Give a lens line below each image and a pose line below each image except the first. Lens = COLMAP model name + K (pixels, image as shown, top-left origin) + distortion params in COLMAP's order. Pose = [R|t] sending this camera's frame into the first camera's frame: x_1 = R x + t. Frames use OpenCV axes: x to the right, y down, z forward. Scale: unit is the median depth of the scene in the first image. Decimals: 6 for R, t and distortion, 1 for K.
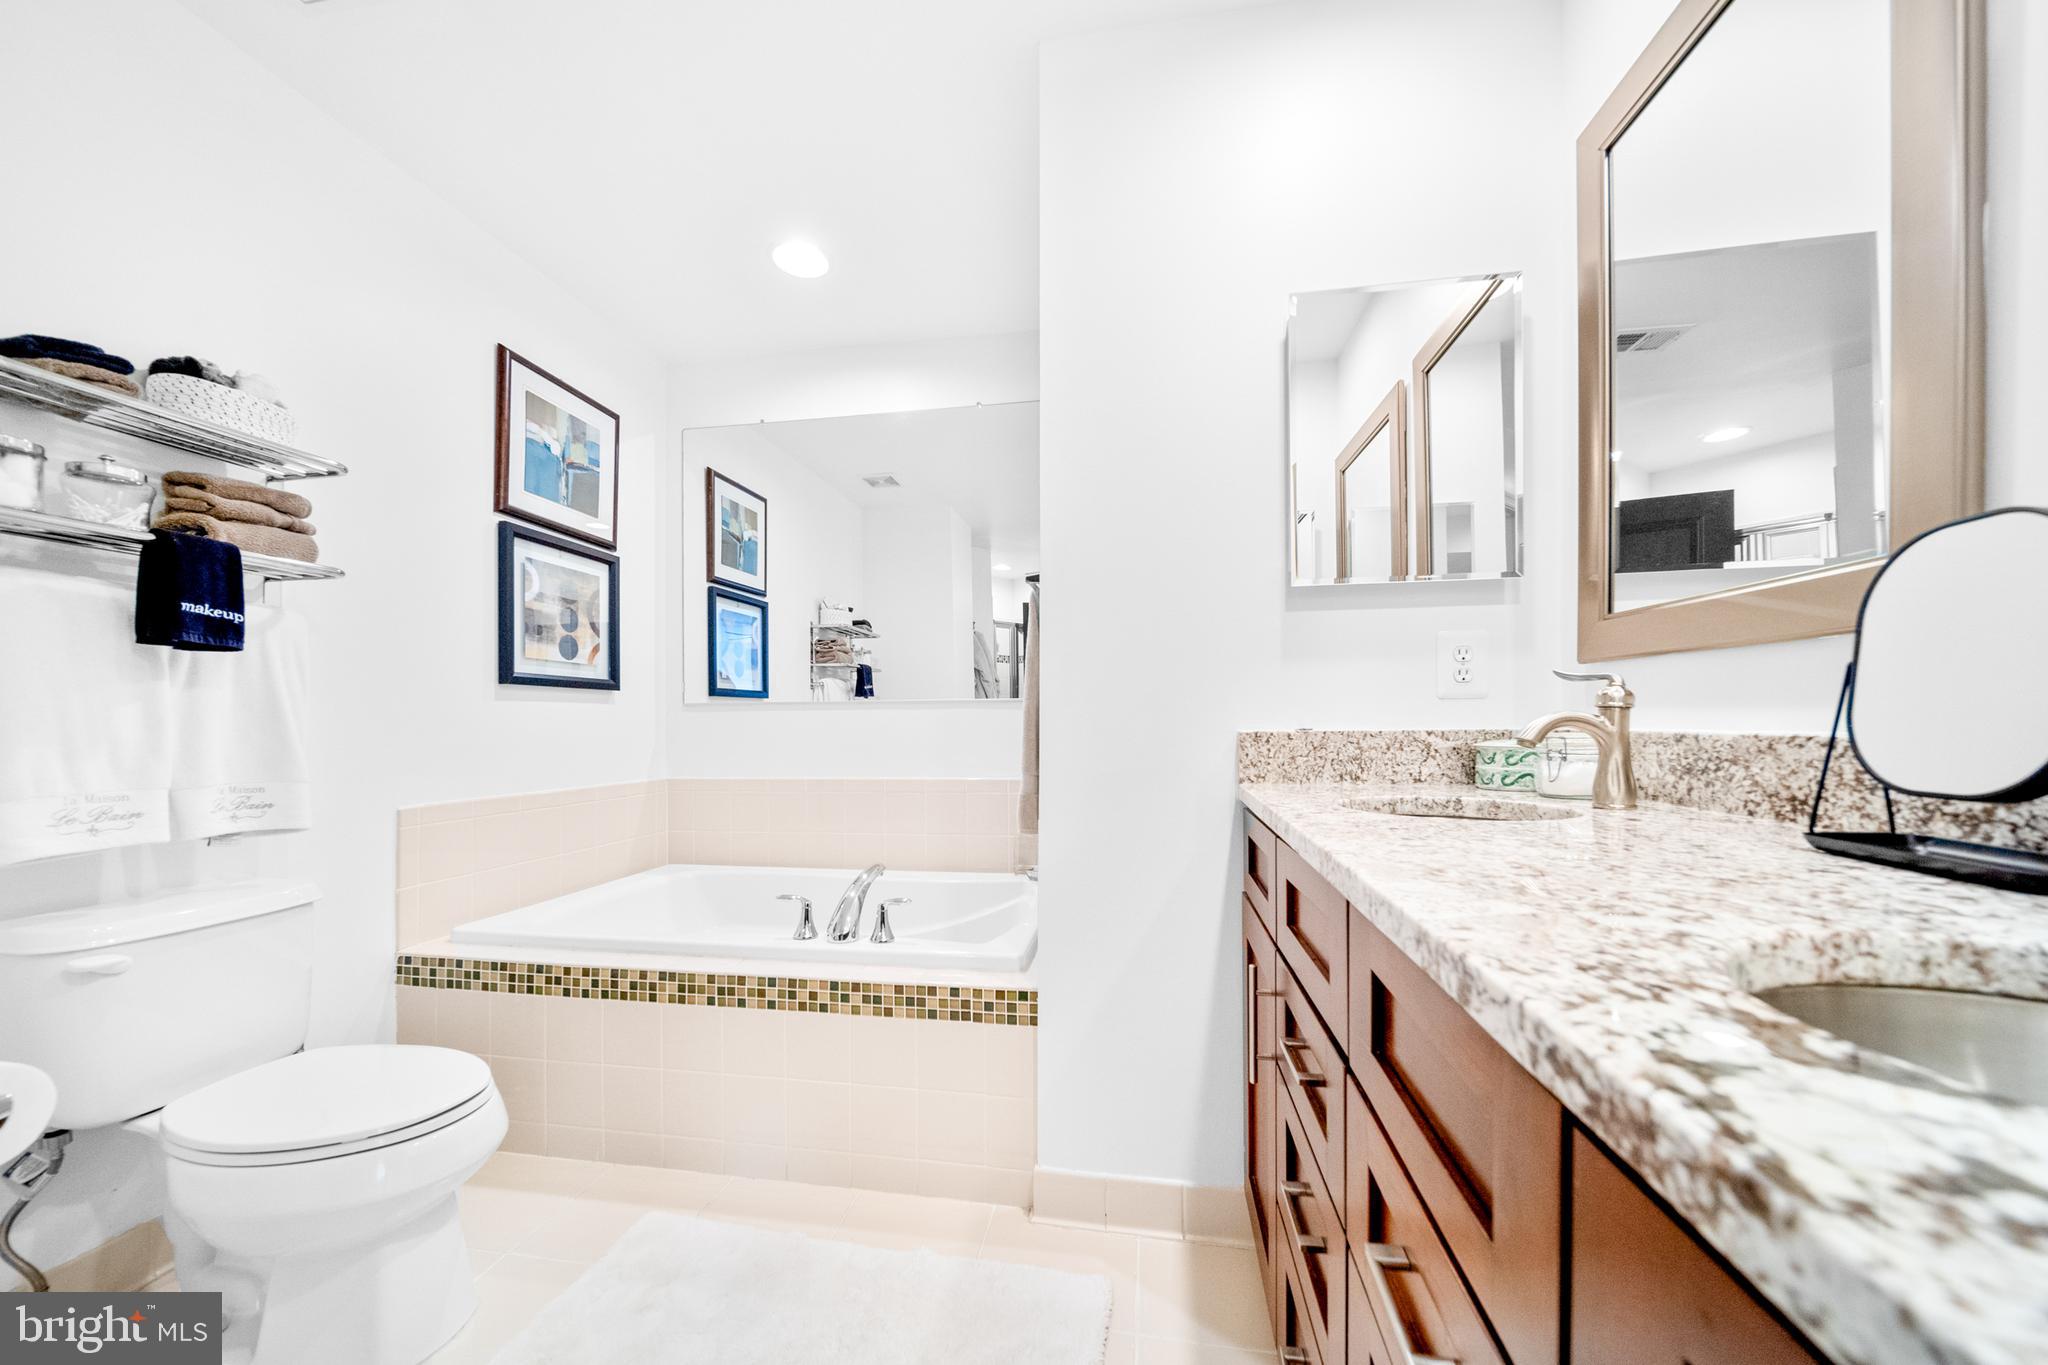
lens RADIAL K [[740.5, 0, 1028.0], [0, 740.5, 716.8], [0, 0, 1]] dist [-0.000764, -0.001158]
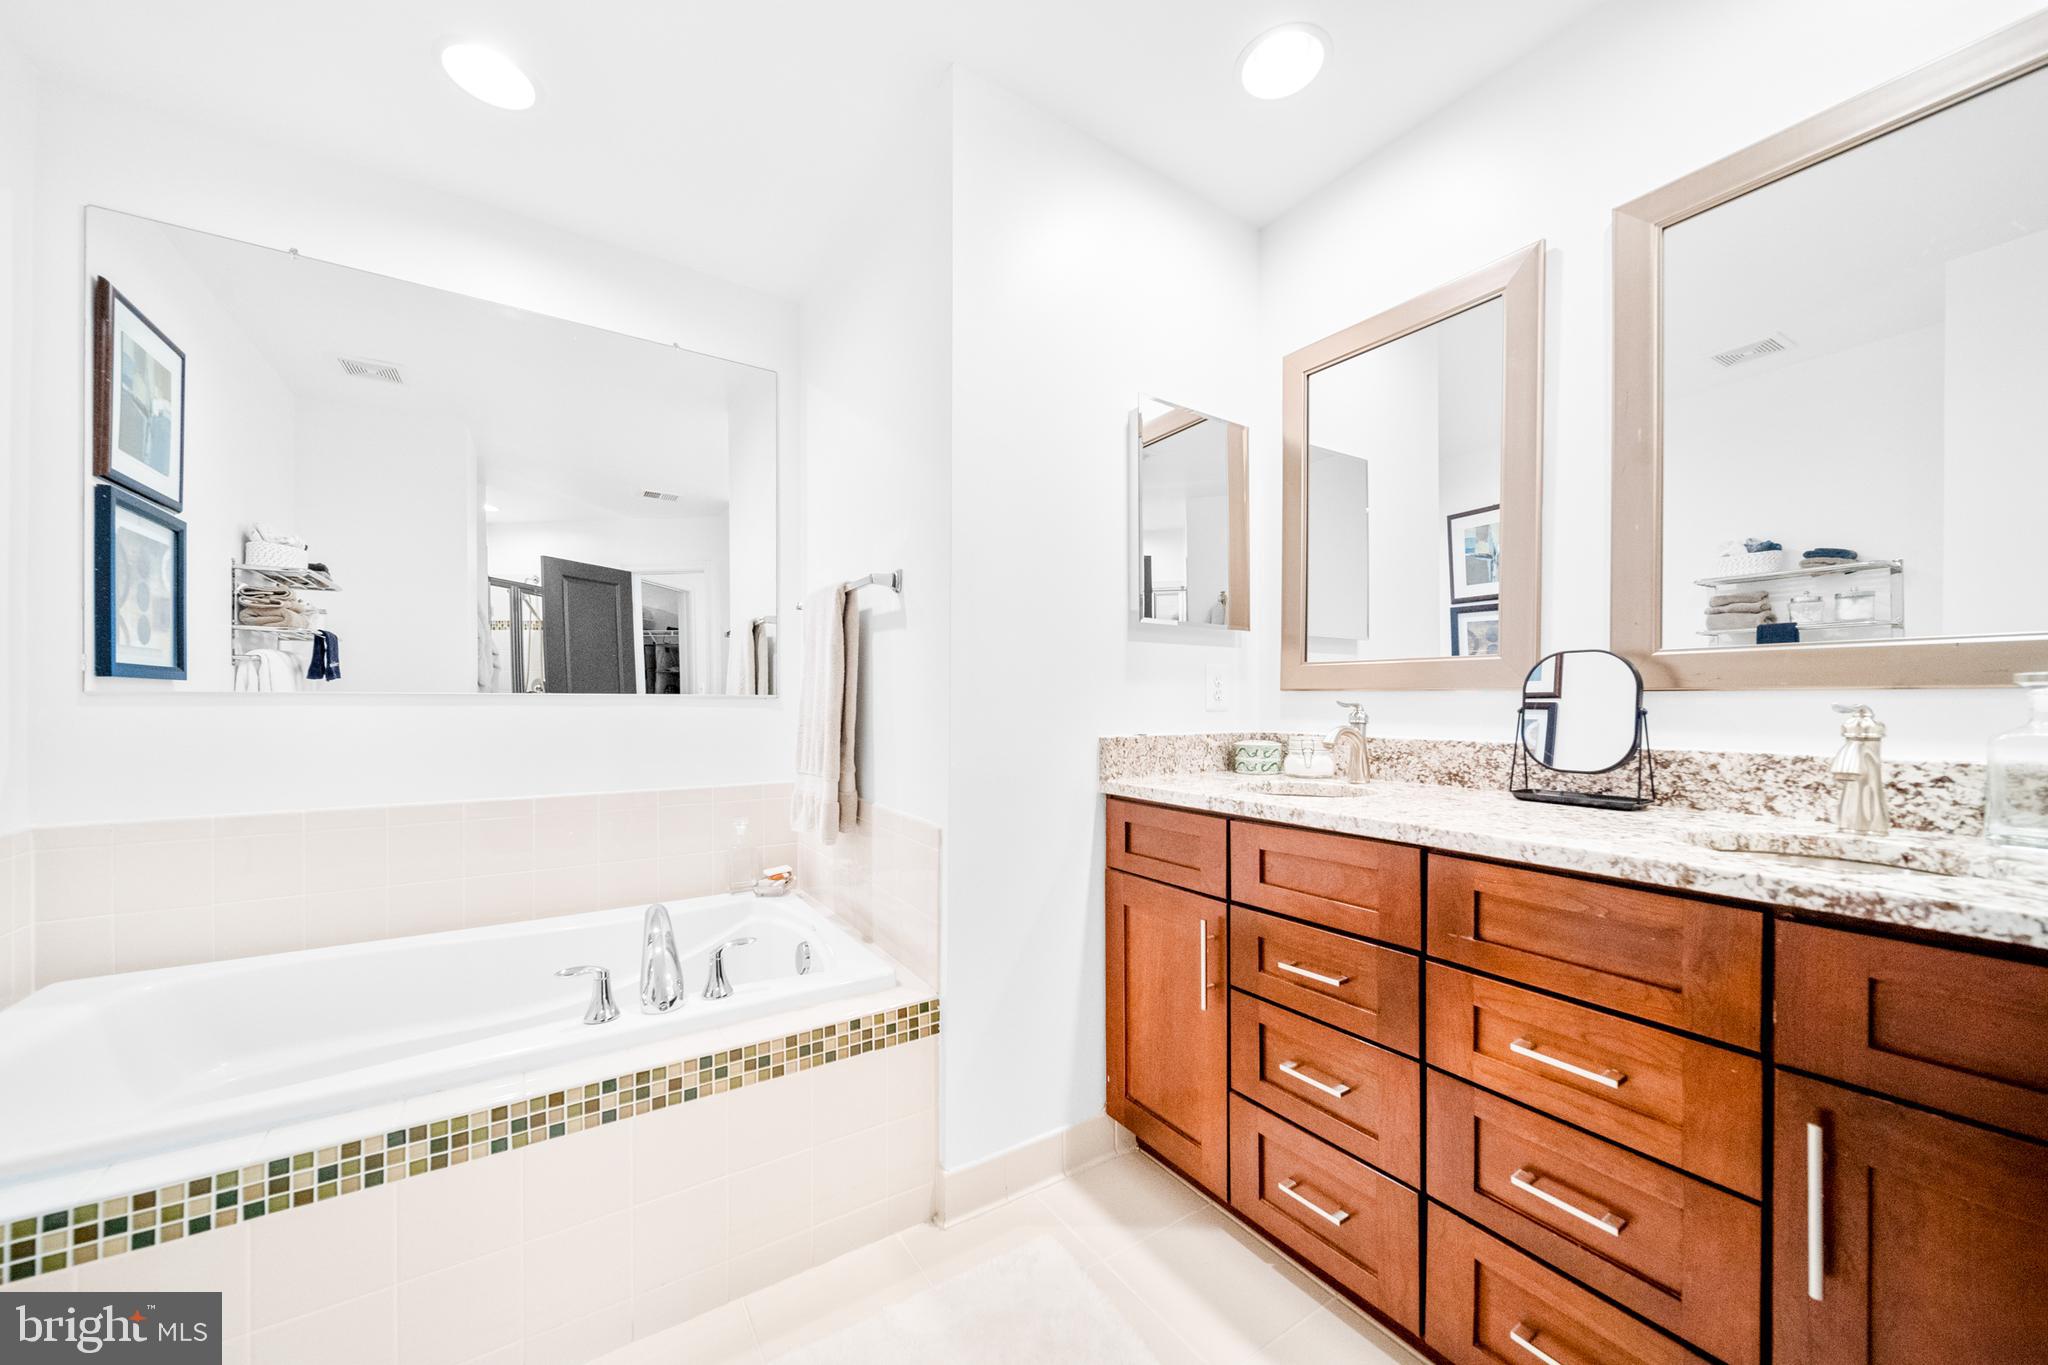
lens RADIAL K [[740.5, 0, 1026.7], [0, 740.5, 696.0], [0, 0, 1]] dist [-0.000764, -0.001158]
pose [[0.727067, 0.016507, 0.686368, -0.579255], [-0.012180, 0.999864, -0.011145, -0.029474], [-0.686458, -0.000257, 0.727169, 0.181776]]
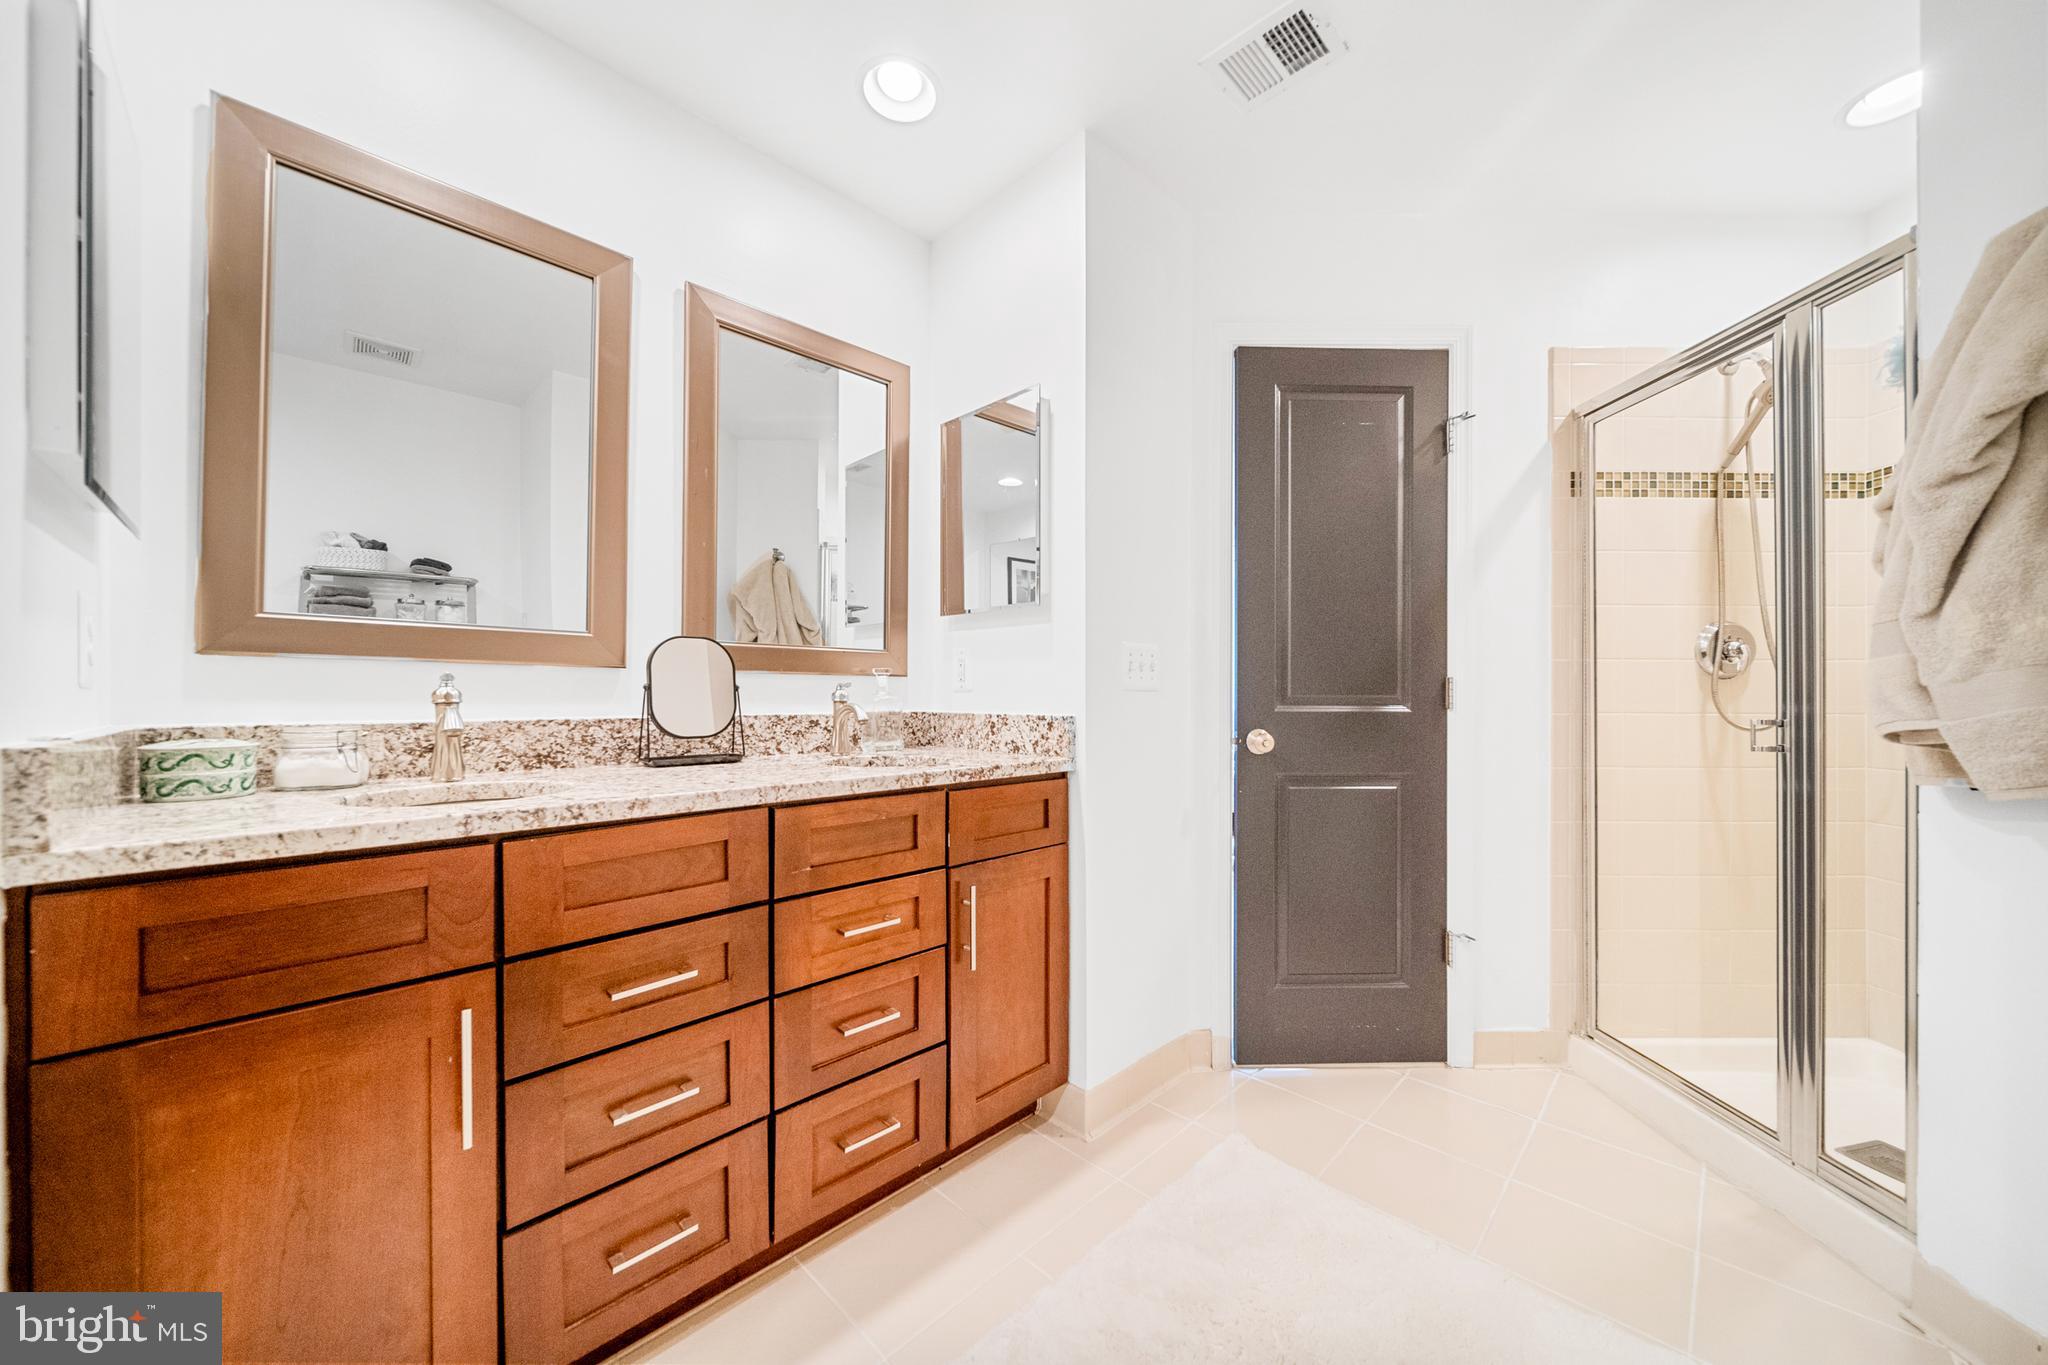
lens RADIAL K [[696.3, 0, 1011.5], [0, 696.3, 697.1], [0, 0, 1]] dist [-0.001118, -0.000090]
pose [[-0.804571, 0.009987, 0.593773, -0.463620], [0.006193, 0.999945, -0.008428, -0.004656], [-0.593824, -0.003104, -0.804589, 0.874811]]
